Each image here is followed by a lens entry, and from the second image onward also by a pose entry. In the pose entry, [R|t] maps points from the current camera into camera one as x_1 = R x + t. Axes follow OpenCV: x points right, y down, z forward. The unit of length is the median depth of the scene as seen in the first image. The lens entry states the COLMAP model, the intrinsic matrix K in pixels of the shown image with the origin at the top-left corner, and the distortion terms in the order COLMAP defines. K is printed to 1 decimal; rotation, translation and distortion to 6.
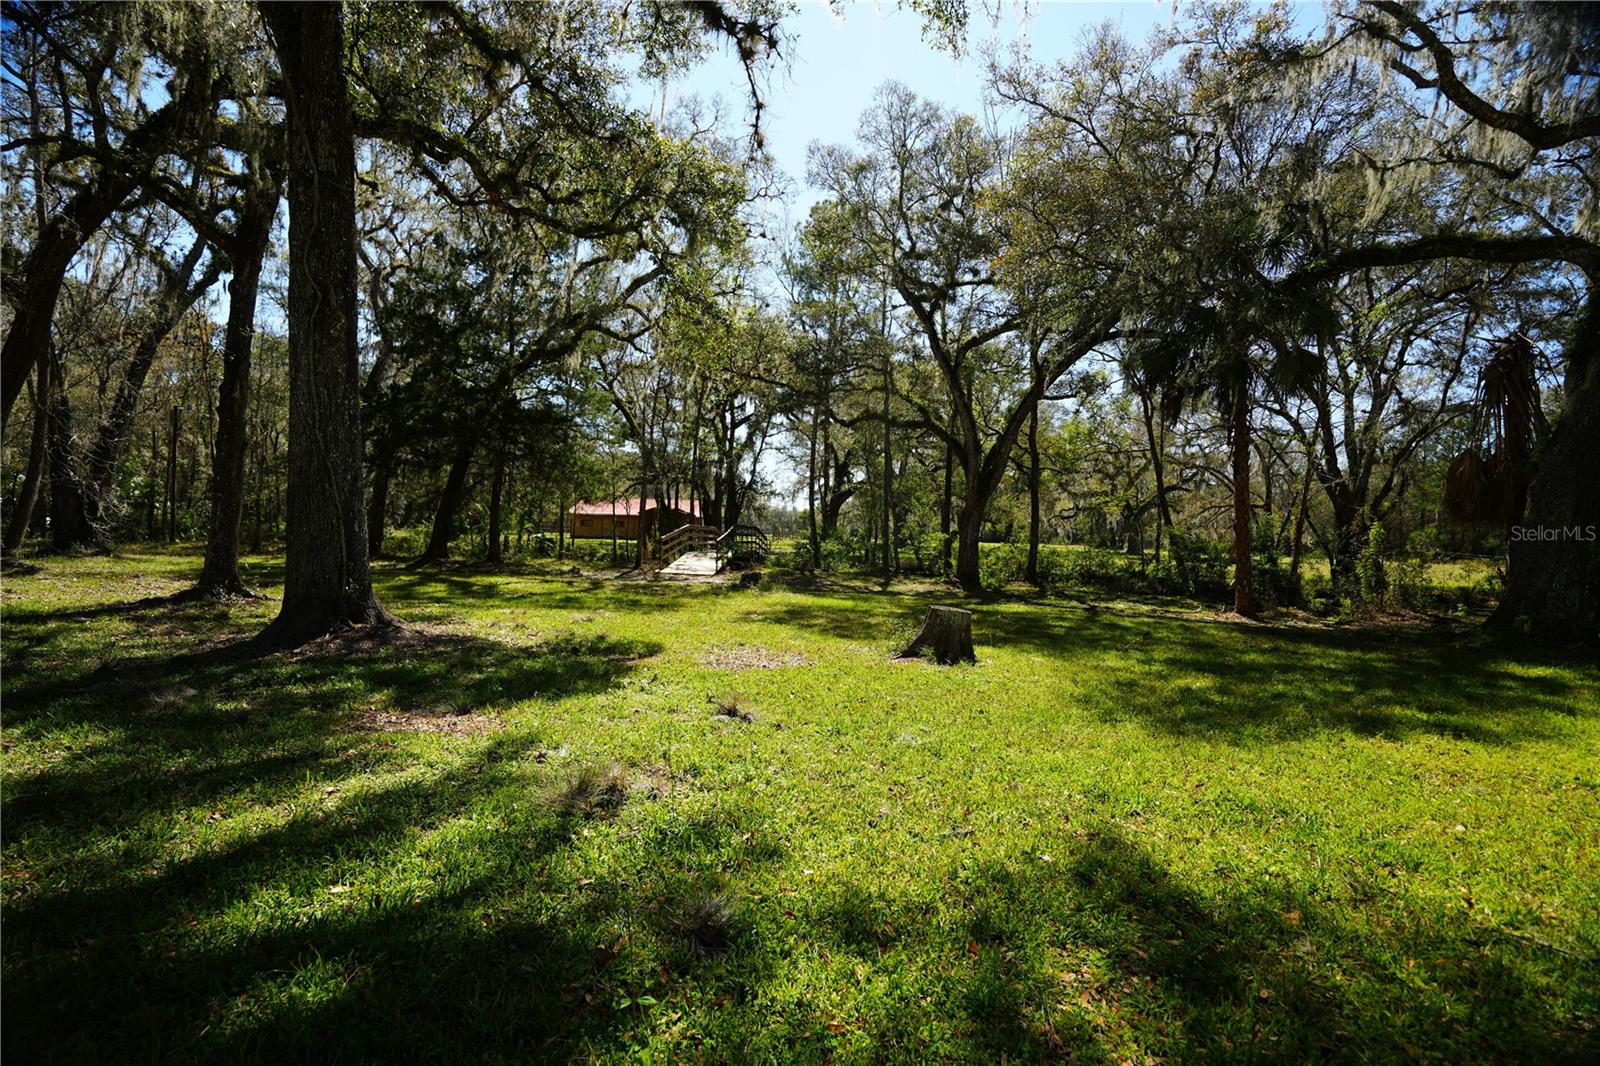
lens RADIAL K [[725.1, 0, 795.0], [0, 725.1, 532.0], [0, 0, 1]] dist [-0.040974, 0.014862]
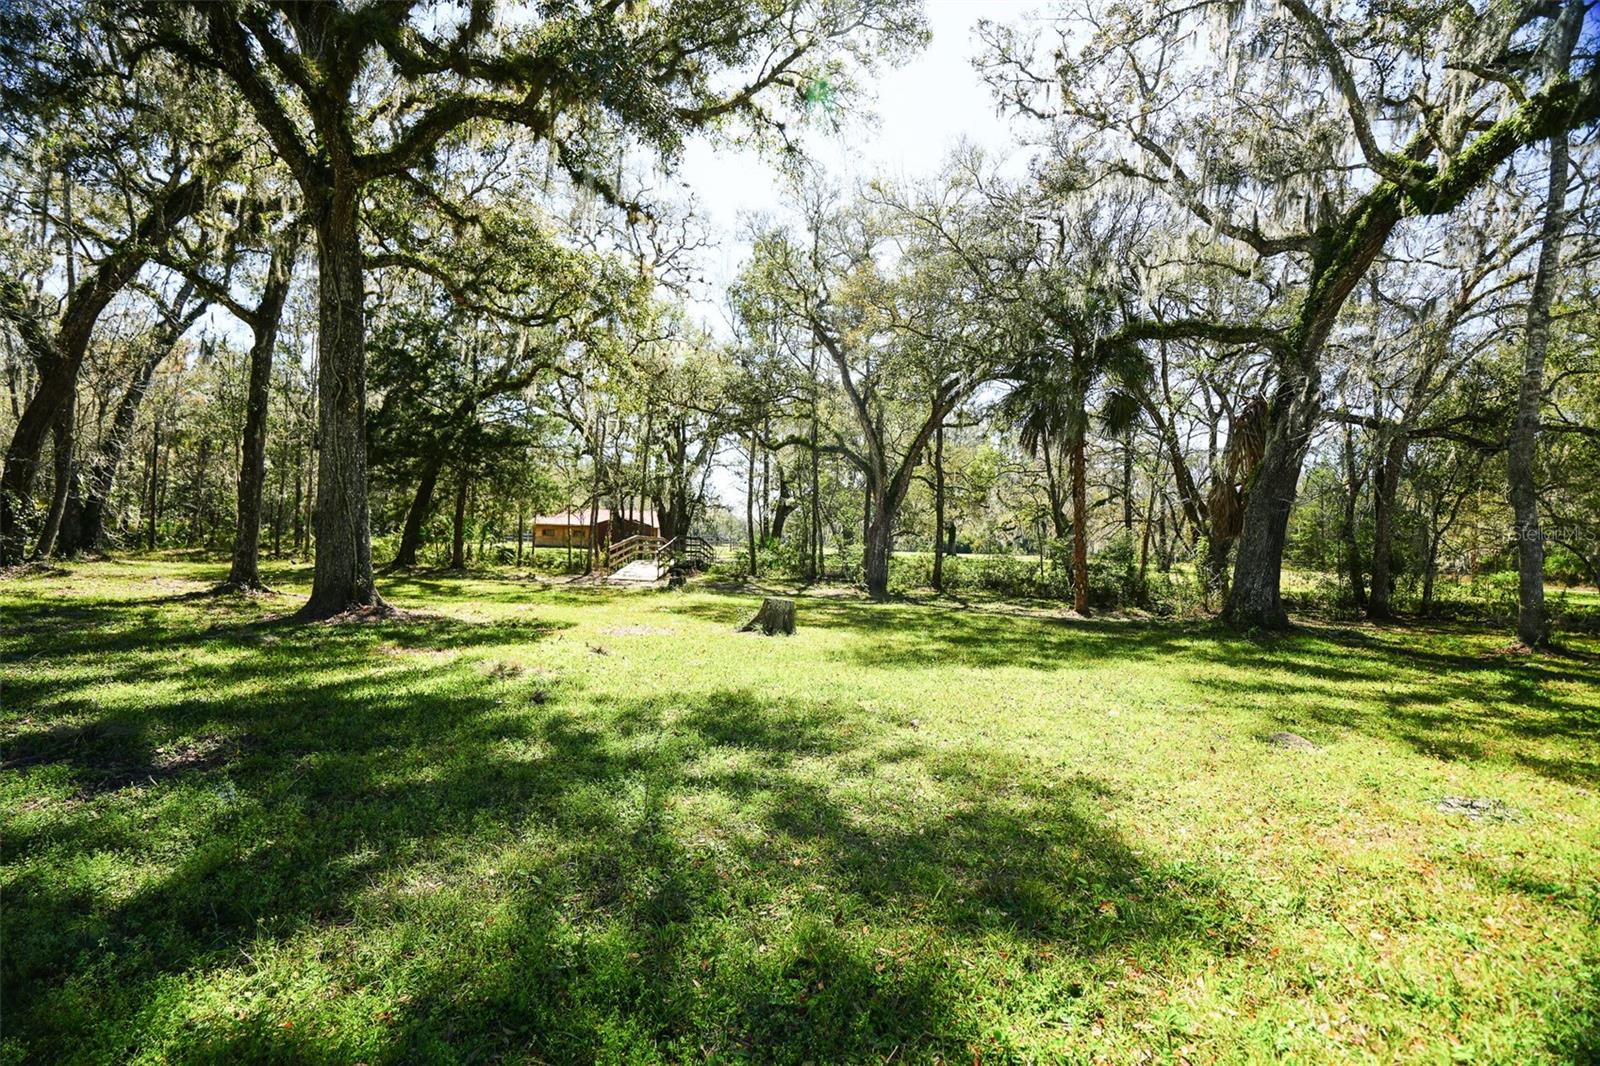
lens RADIAL K [[734.2, 0, 795.5], [0, 734.2, 536.5], [0, 0, 1]] dist [-0.042952, 0.016301]
pose [[0.999255, 0.004380, 0.038355, 0.063207], [-0.004118, 0.999968, -0.006917, -0.002315], [-0.038384, 0.006754, 0.999240, -0.152686]]
